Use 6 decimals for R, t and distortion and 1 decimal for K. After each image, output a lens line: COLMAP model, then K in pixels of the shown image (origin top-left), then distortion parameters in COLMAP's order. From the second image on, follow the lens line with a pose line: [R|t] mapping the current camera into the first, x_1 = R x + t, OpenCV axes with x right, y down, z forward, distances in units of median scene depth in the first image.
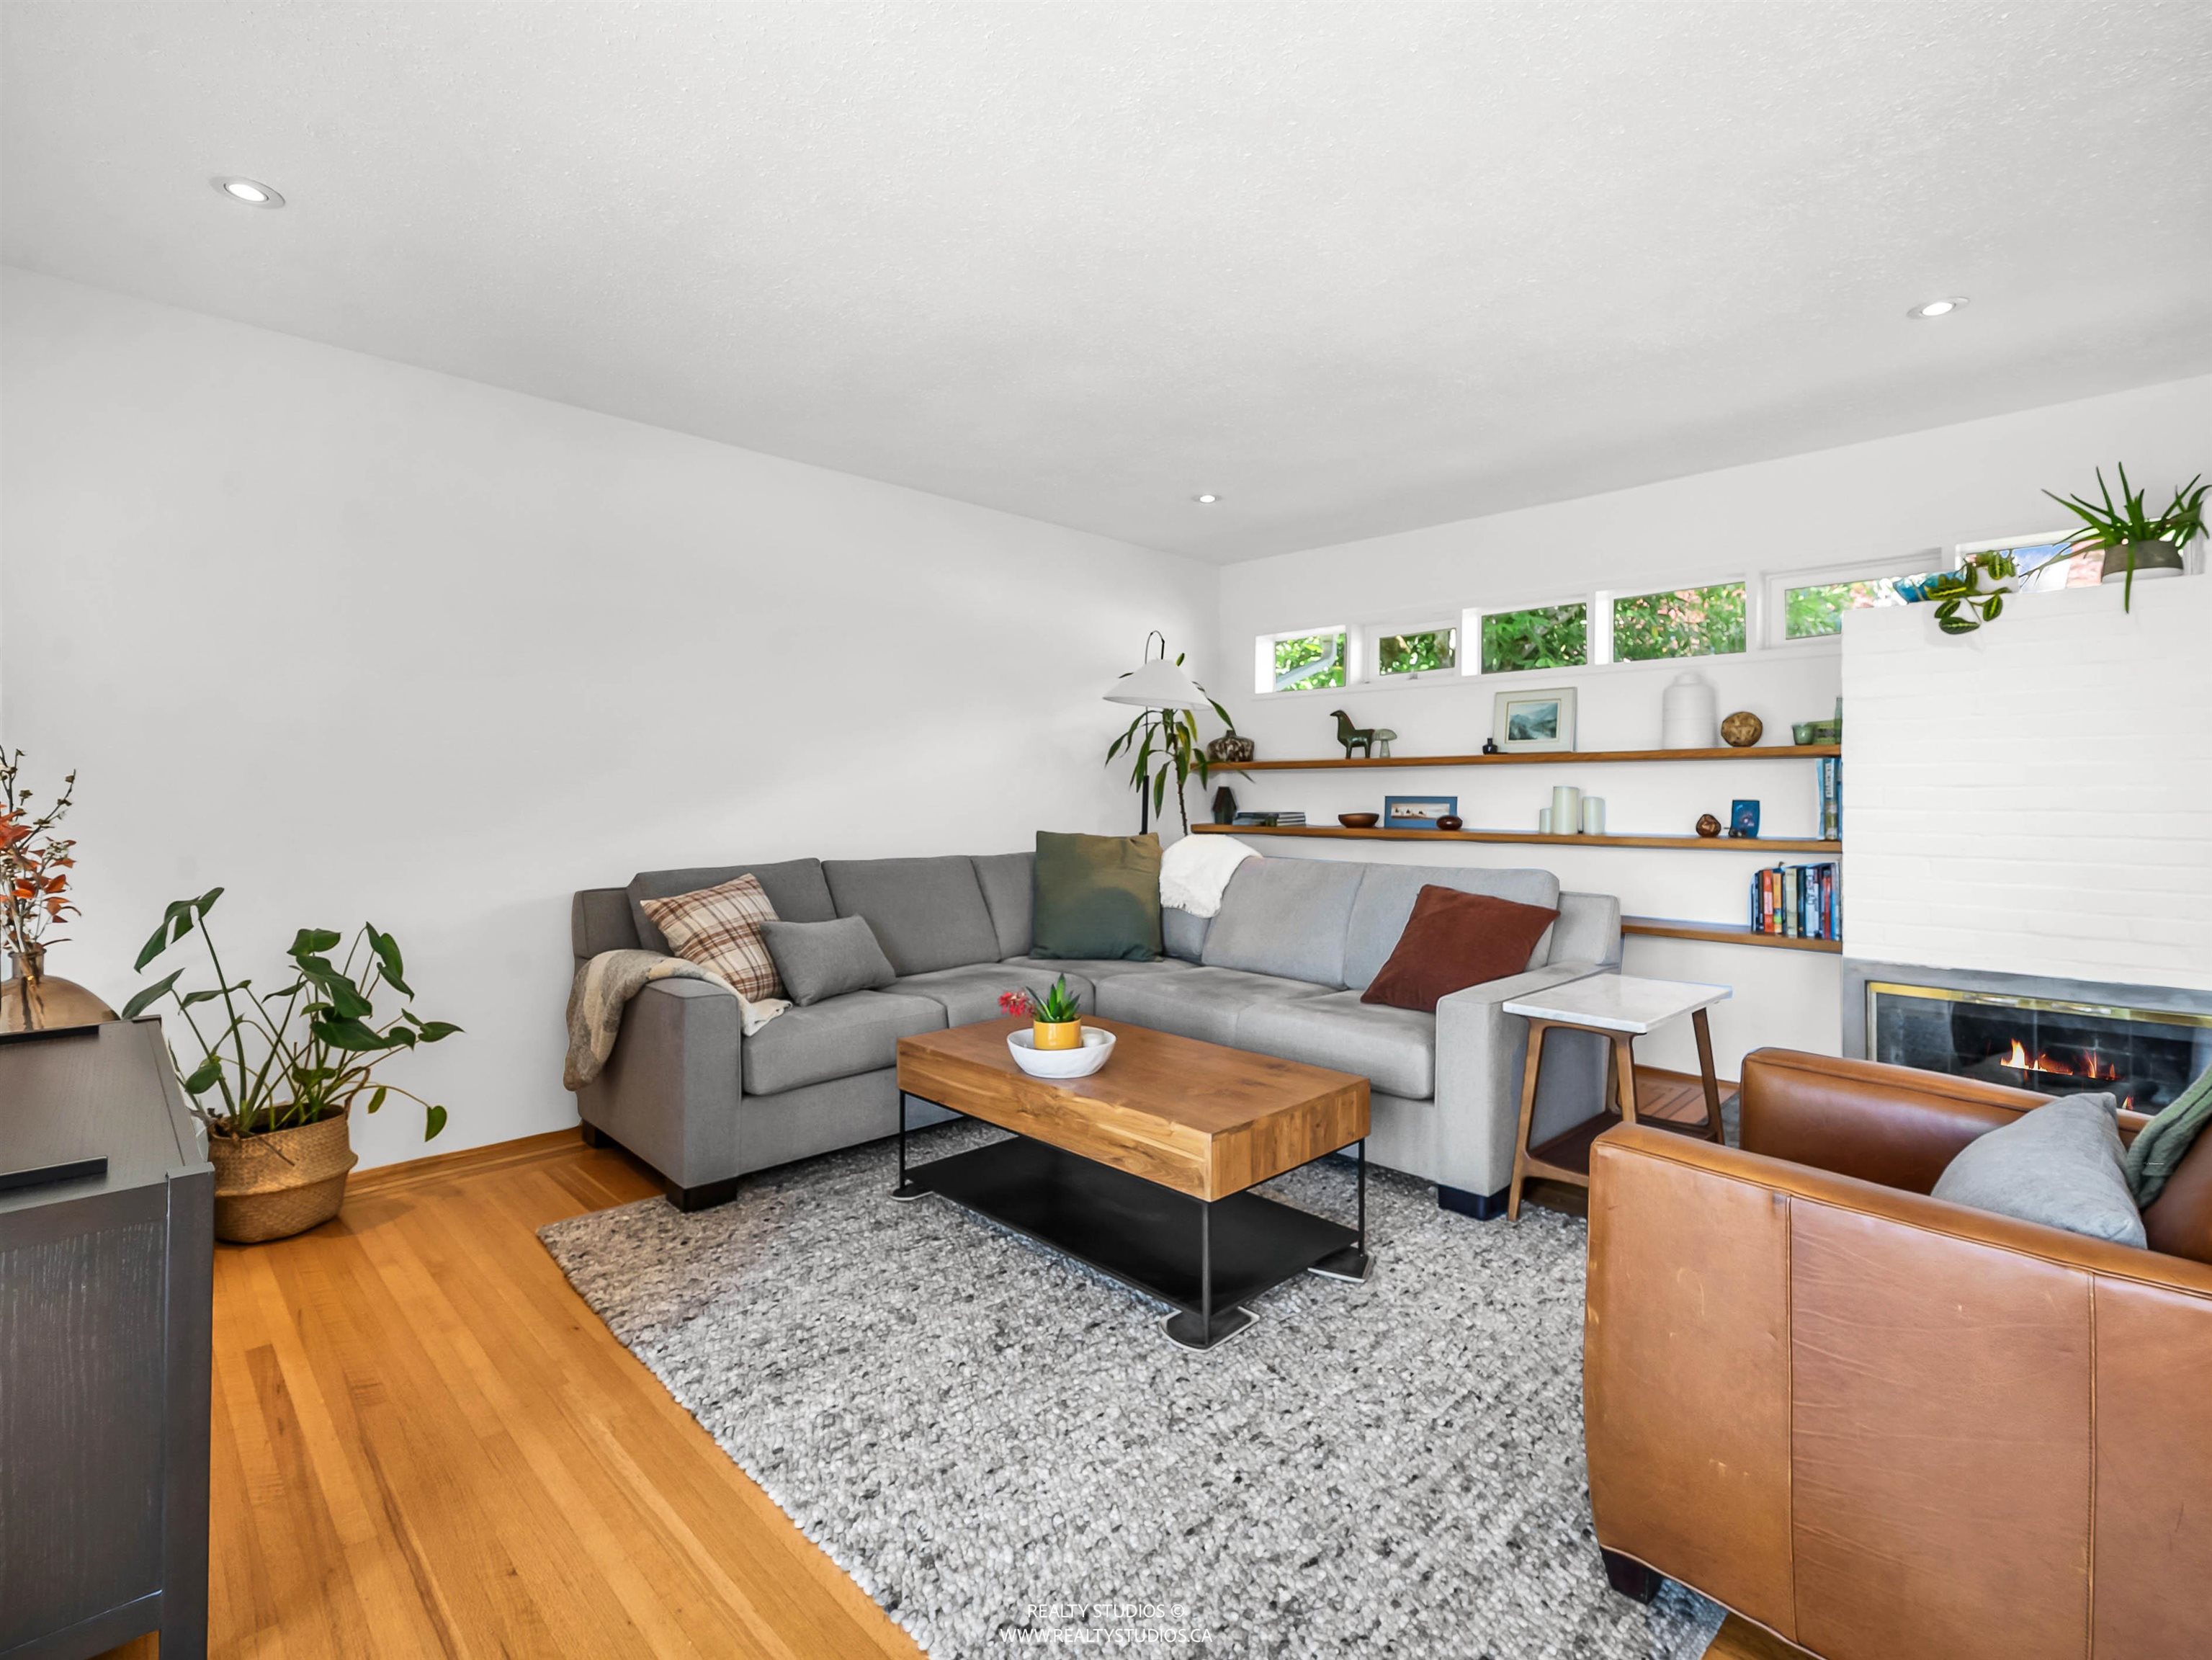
lens RADIAL K [[1036.3, 0, 1101.6], [0, 1036.3, 779.2], [0, 0, 1]] dist [0.000749, 0.000338]
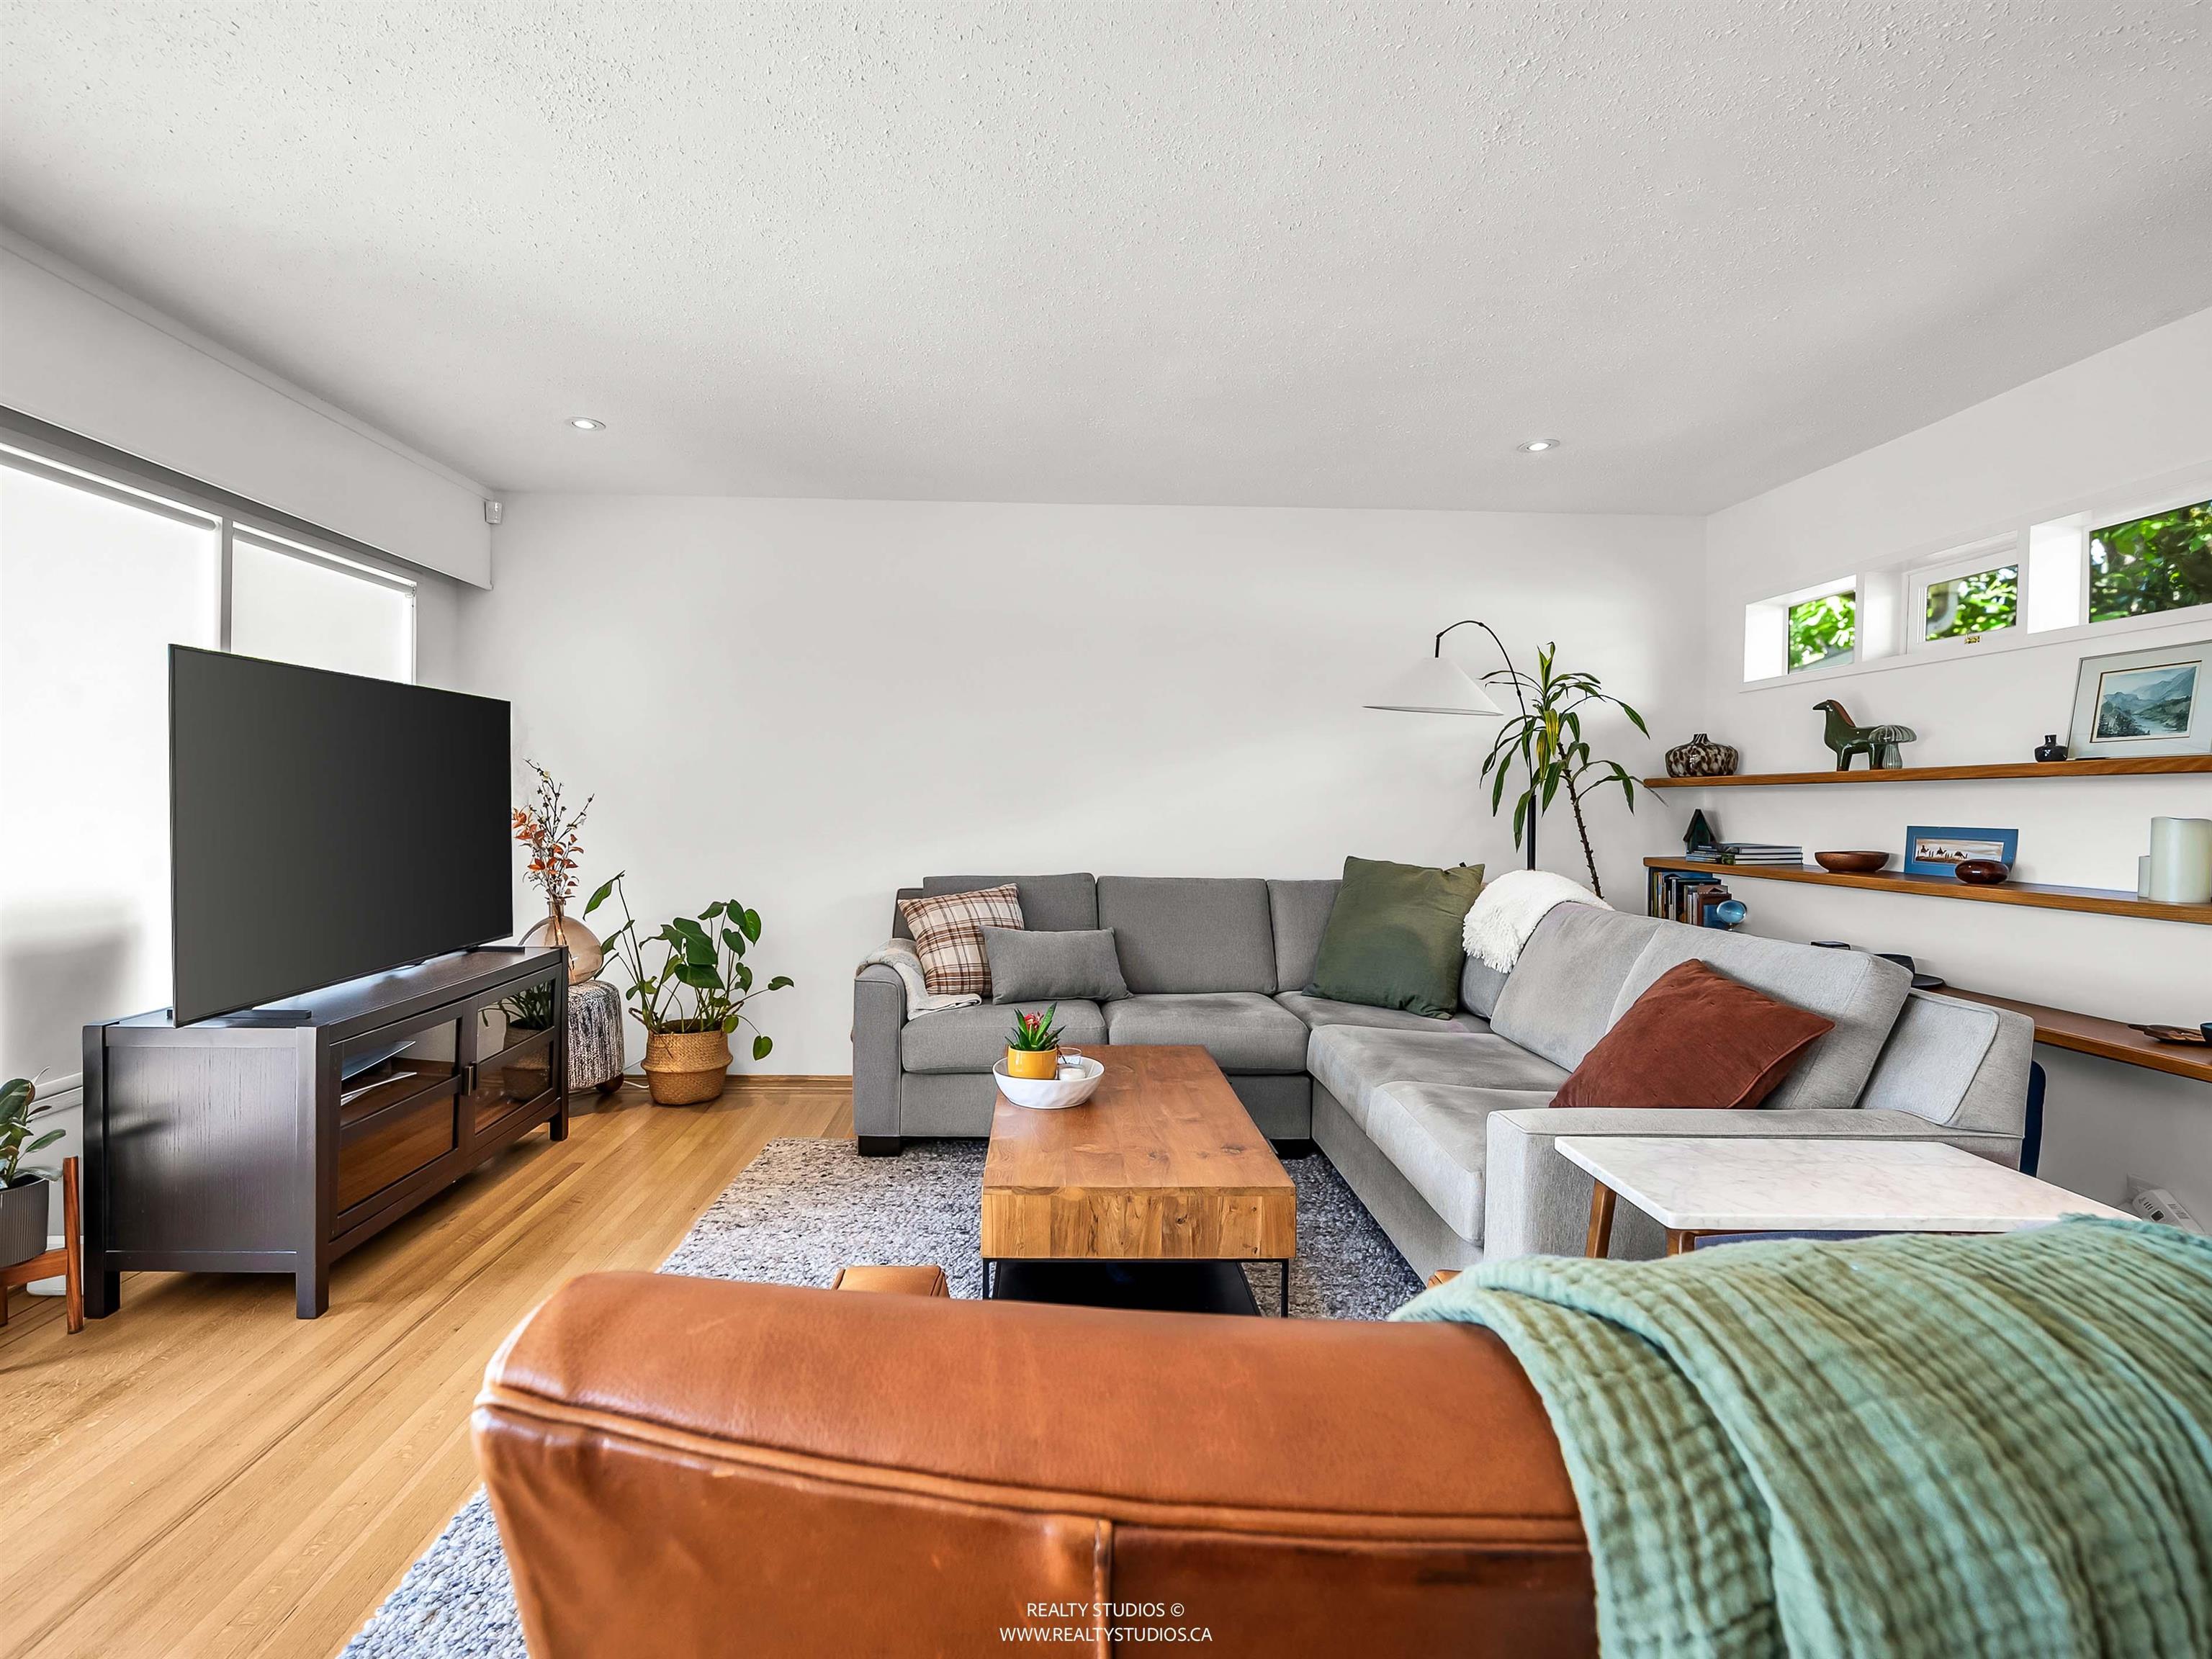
lens RADIAL K [[1028.8, 0, 1066.5], [0, 1028.8, 808.7], [0, 0, 1]] dist [-0.002004, -0.000010]
pose [[0.730884, 0.010889, -0.682415, 0.484038], [0.000580, 0.999862, 0.016576, -0.009310], [0.682502, -0.012510, 0.730777, 0.228053]]
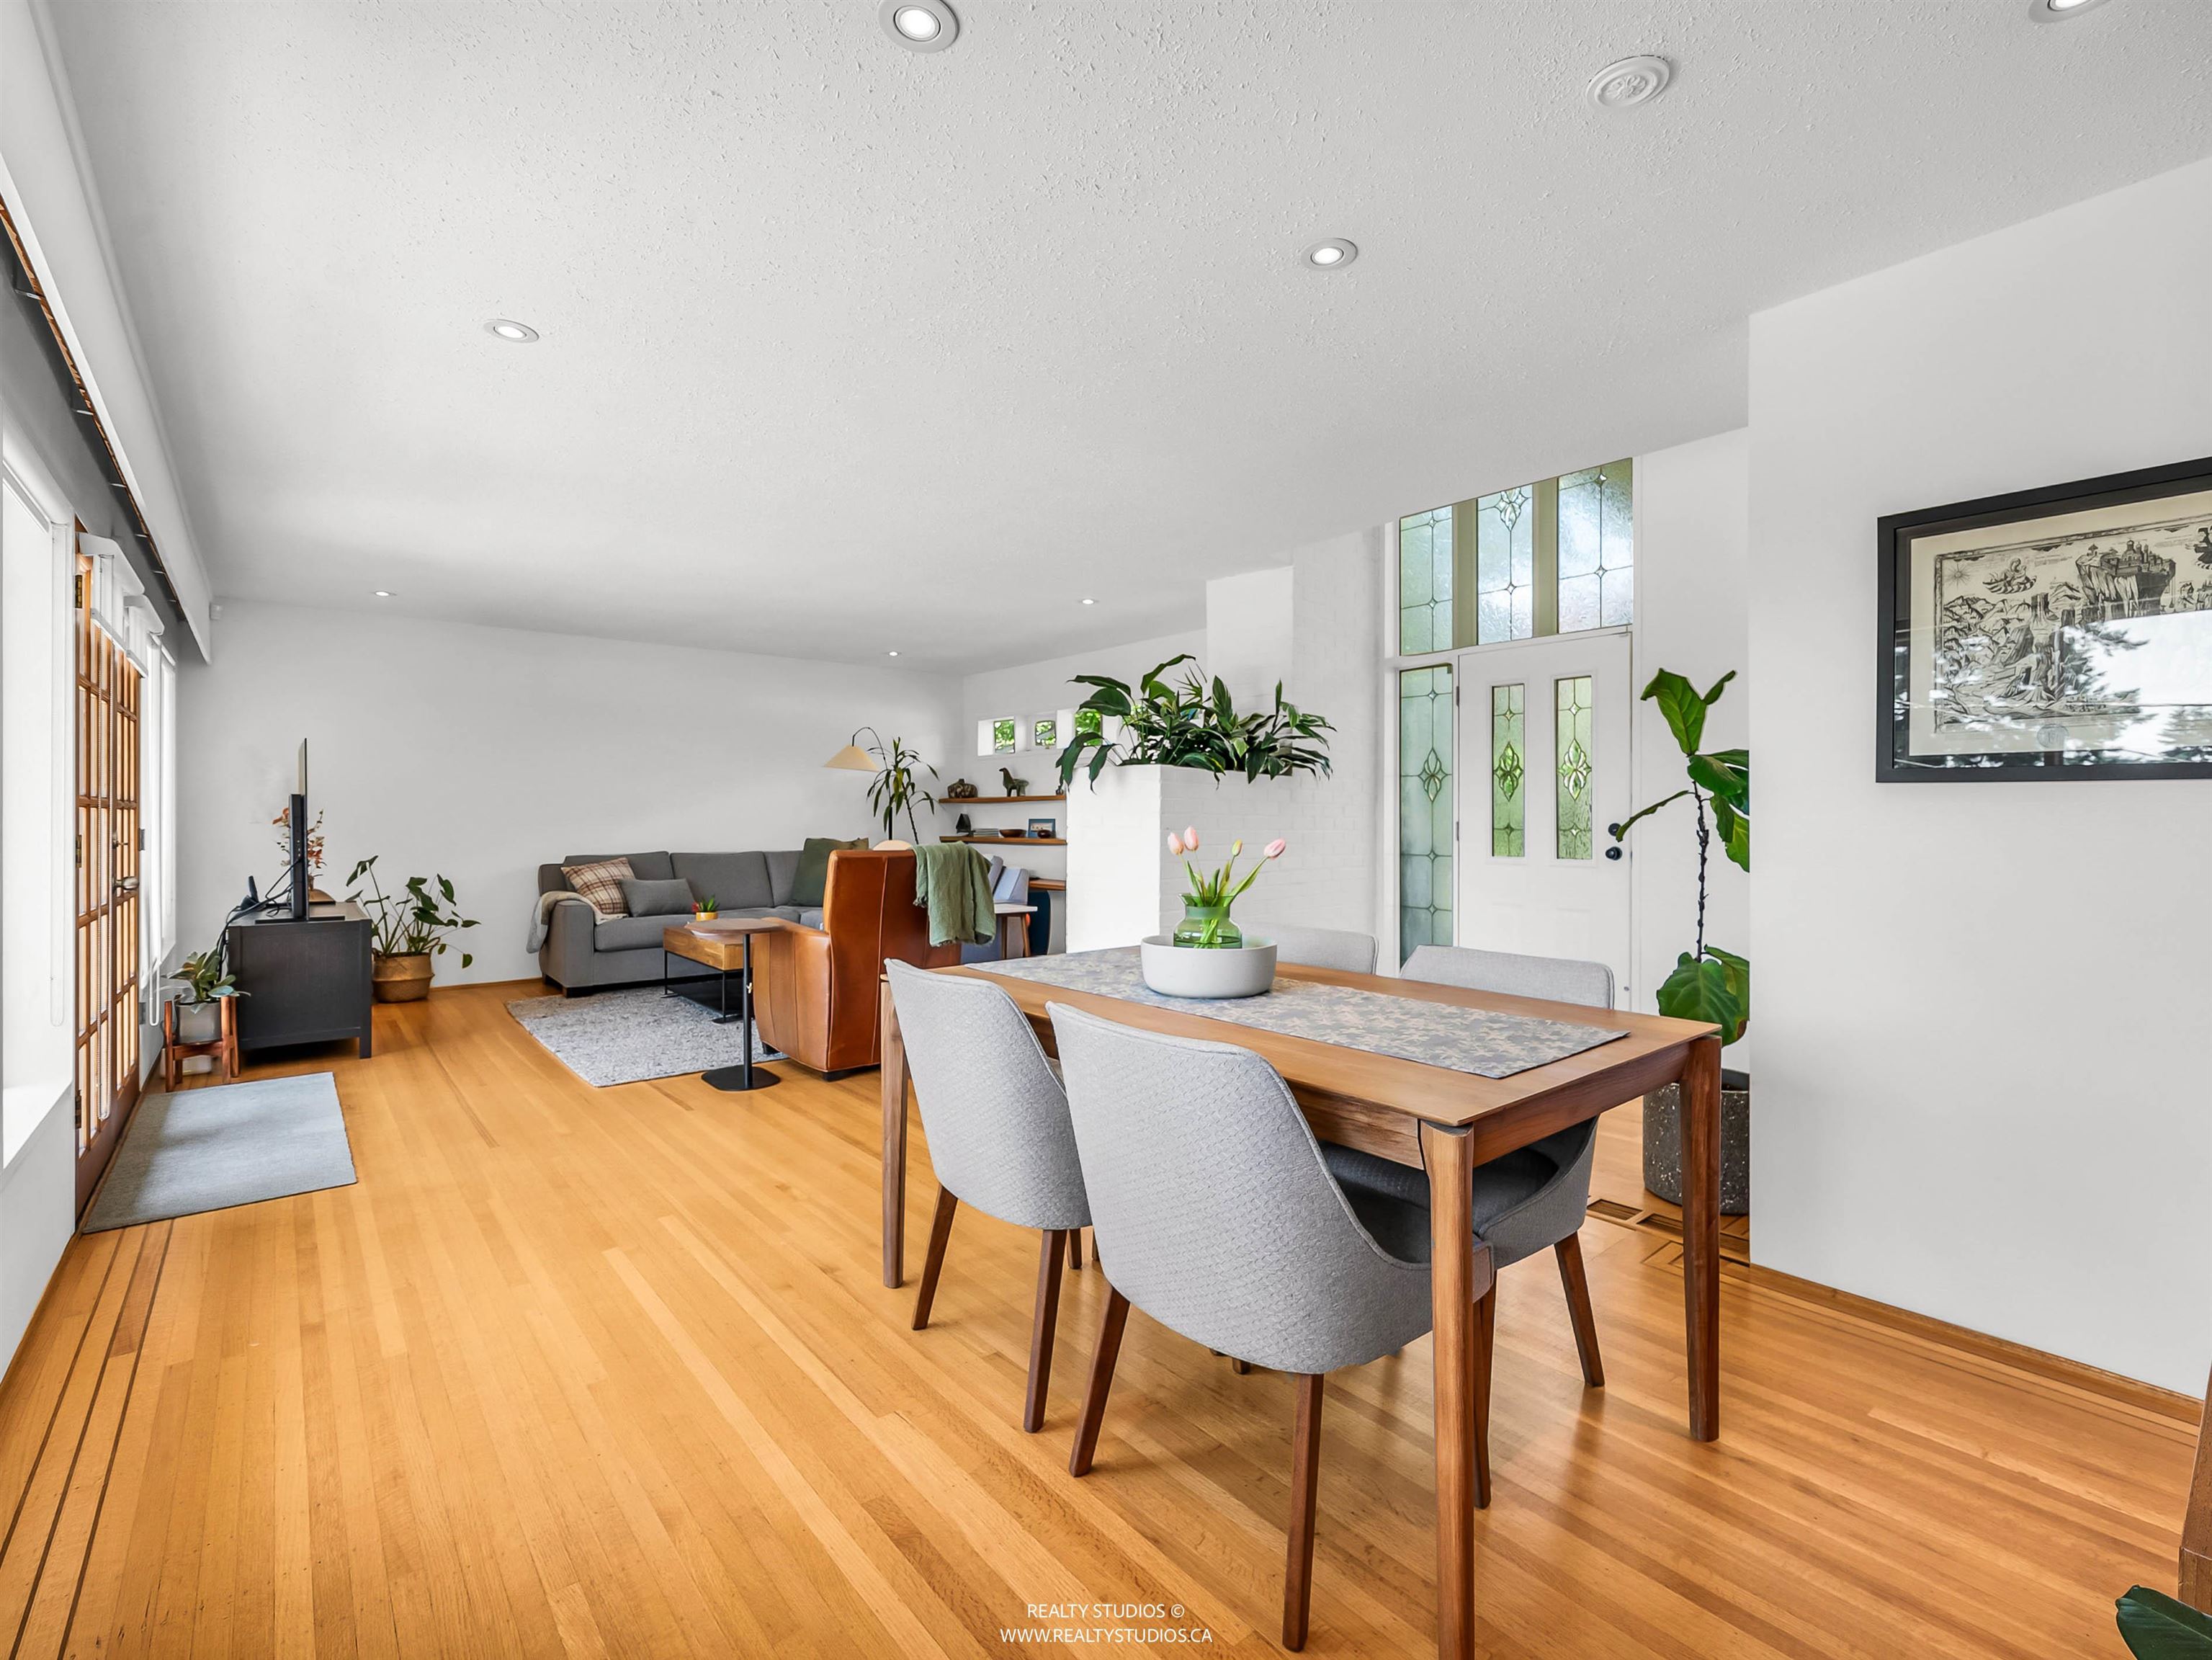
lens RADIAL K [[1001.2, 0, 1116.6], [0, 1001.2, 810.0], [0, 0, 1]] dist [0.000981, 0.000061]
pose [[0.996766, -0.001400, -0.080352, 0.807065], [0.001999, 0.999971, 0.007369, -0.014502], [0.080339, -0.007506, 0.996739, -0.909575]]
